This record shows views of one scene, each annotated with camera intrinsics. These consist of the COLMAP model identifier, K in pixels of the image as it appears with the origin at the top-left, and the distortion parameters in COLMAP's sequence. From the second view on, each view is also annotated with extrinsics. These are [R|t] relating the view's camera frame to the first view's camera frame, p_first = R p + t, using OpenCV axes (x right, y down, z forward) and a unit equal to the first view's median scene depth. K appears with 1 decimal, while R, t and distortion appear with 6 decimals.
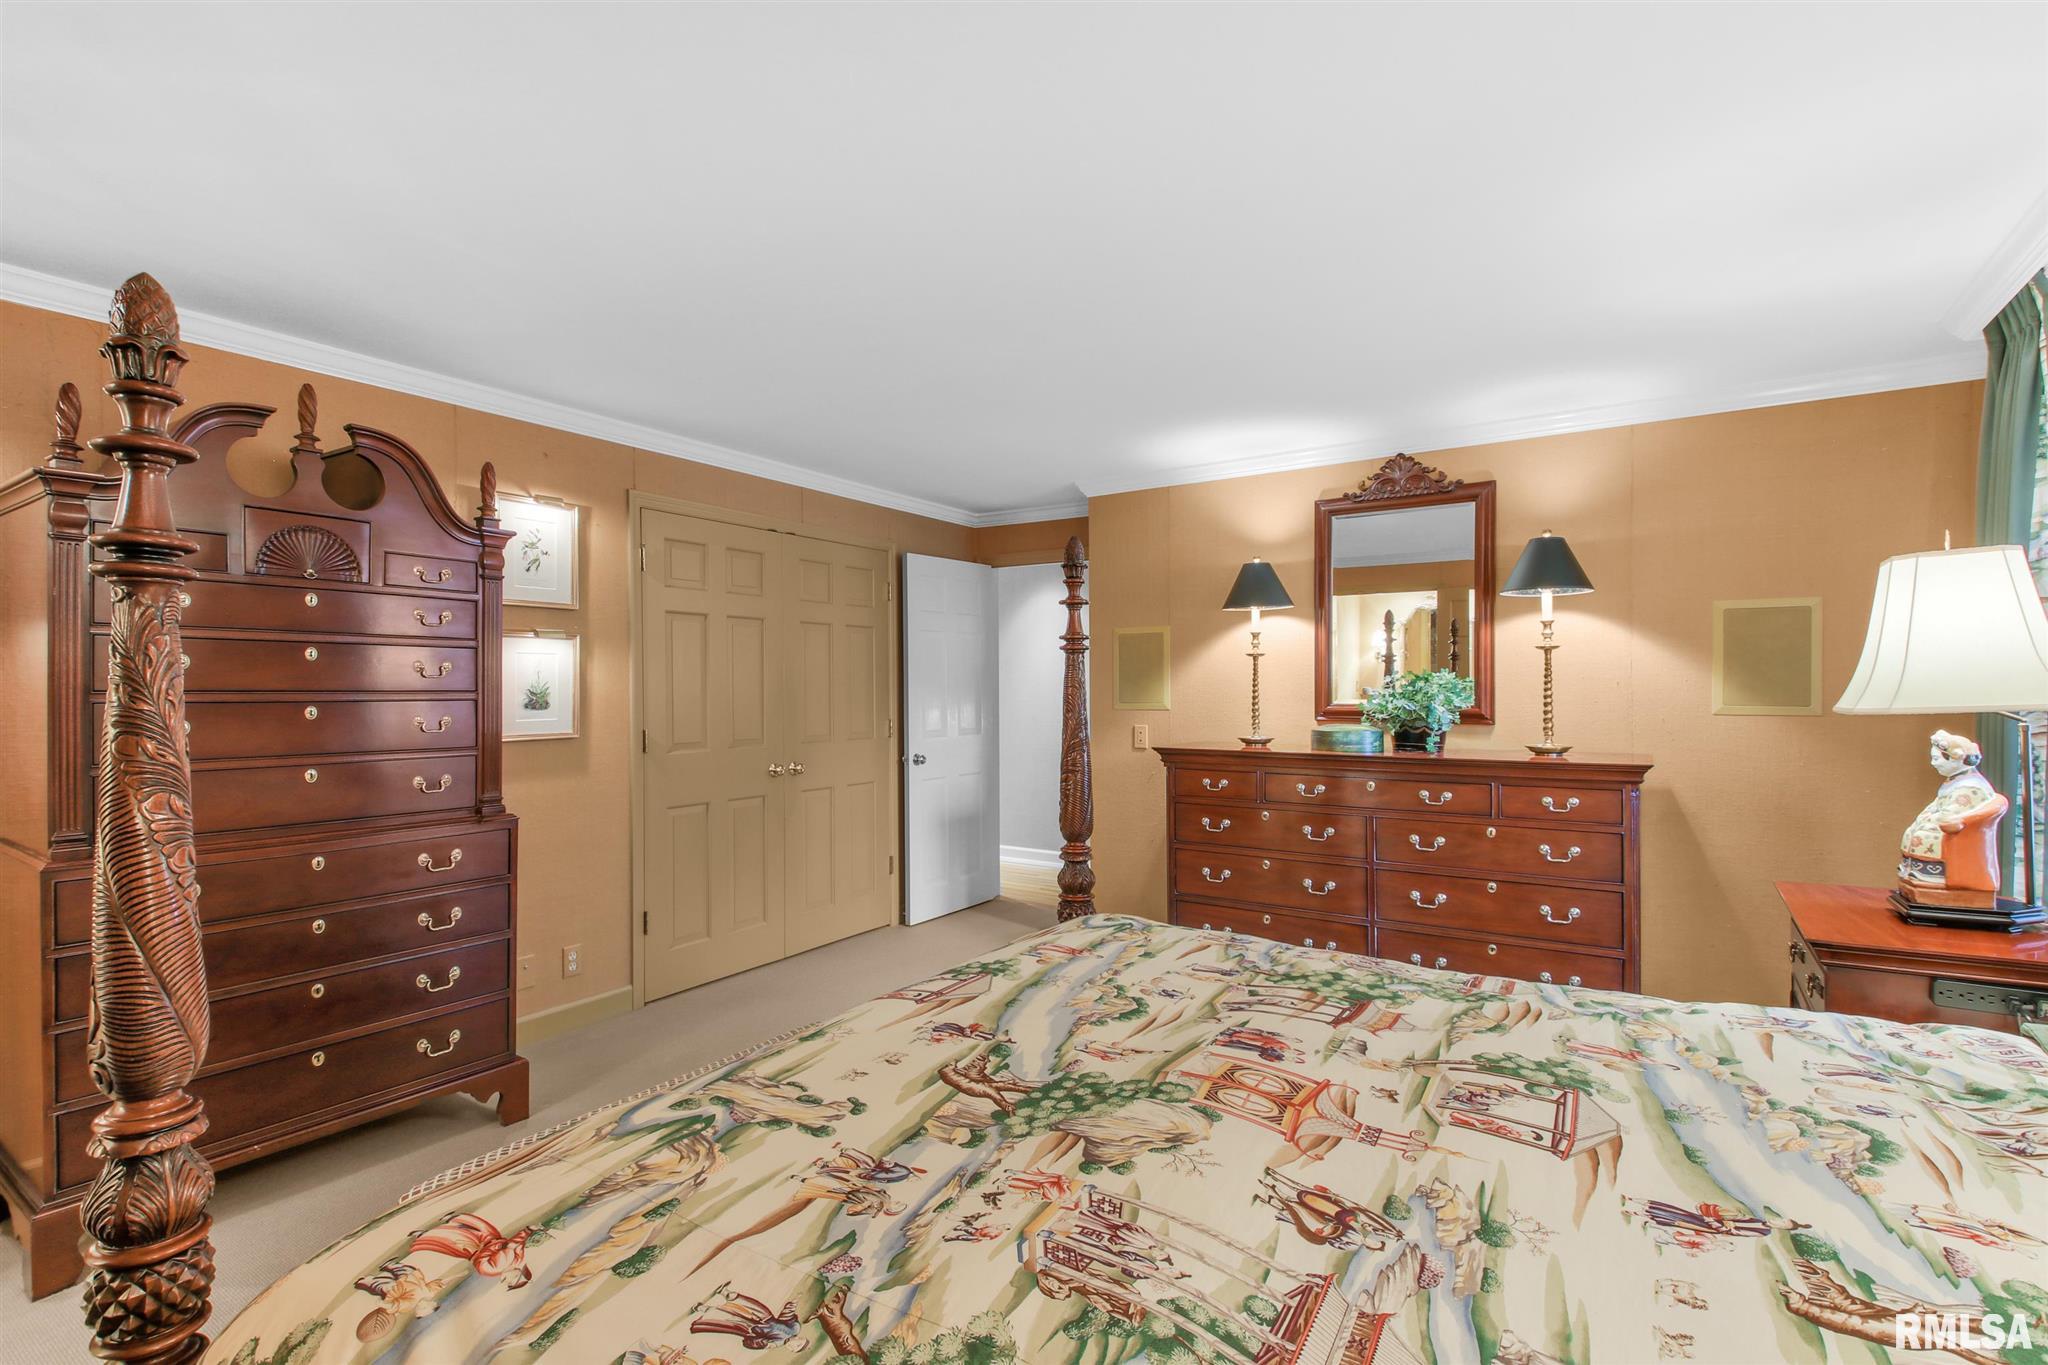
lens RADIAL K [[944.6, 0, 1033.6], [0, 944.6, 683.7], [0, 0, 1]] dist [0.005065, -0.002433]
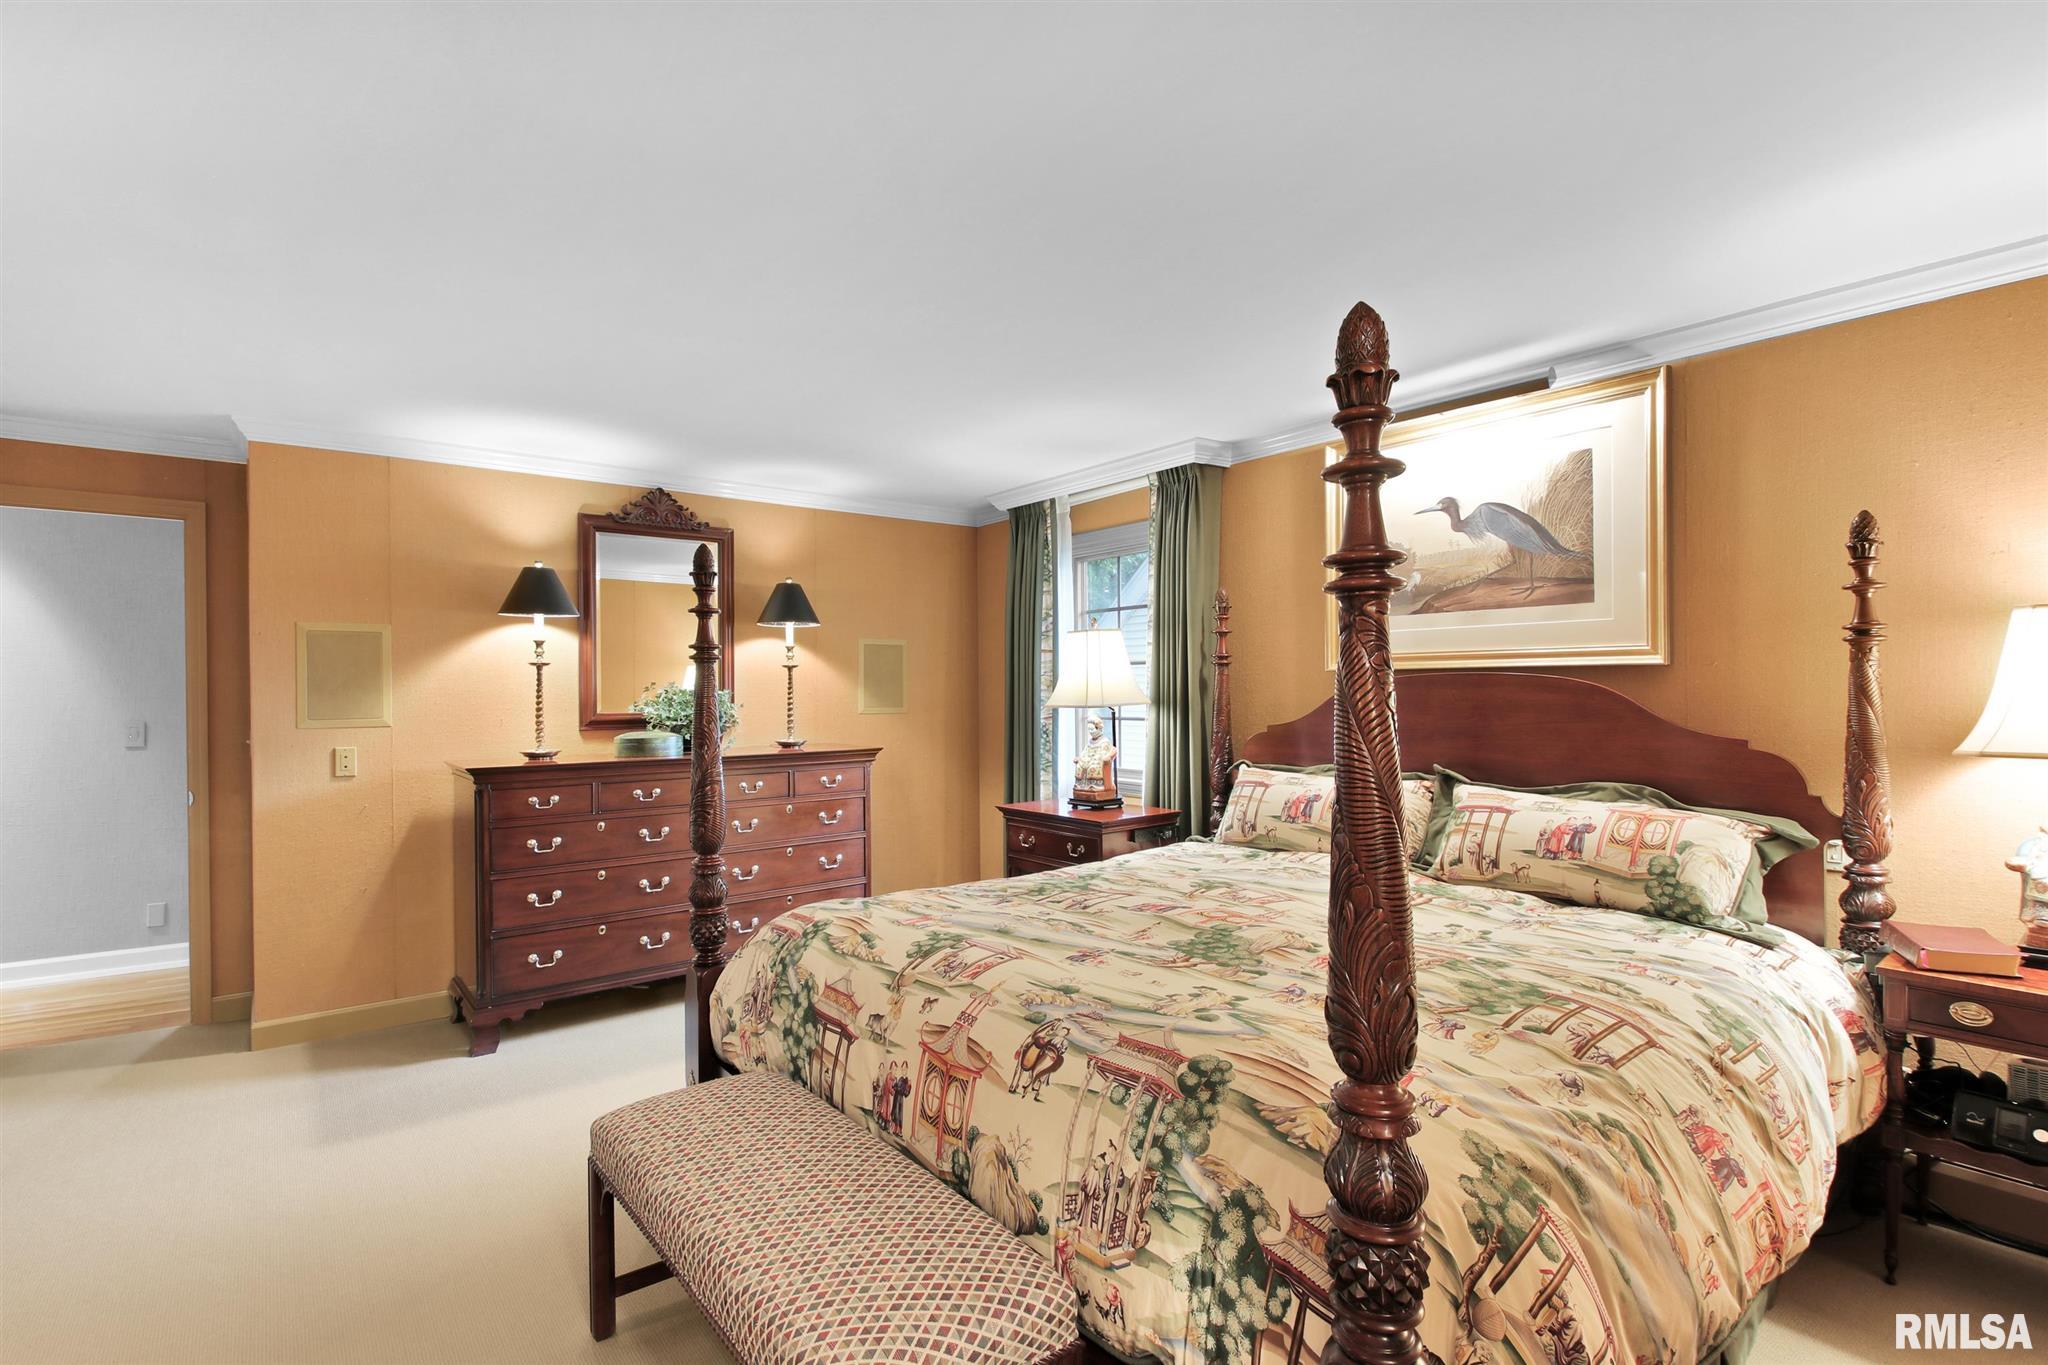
lens RADIAL K [[944.6, 0, 980.4], [0, 944.6, 684.4], [0, 0, 1]] dist [0.005065, -0.002433]
pose [[0.347035, 0.009399, 0.937805, -0.603142], [0.001212, 0.999944, -0.010470, 0.000805], [-0.937851, 0.004770, 0.347004, 0.300298]]
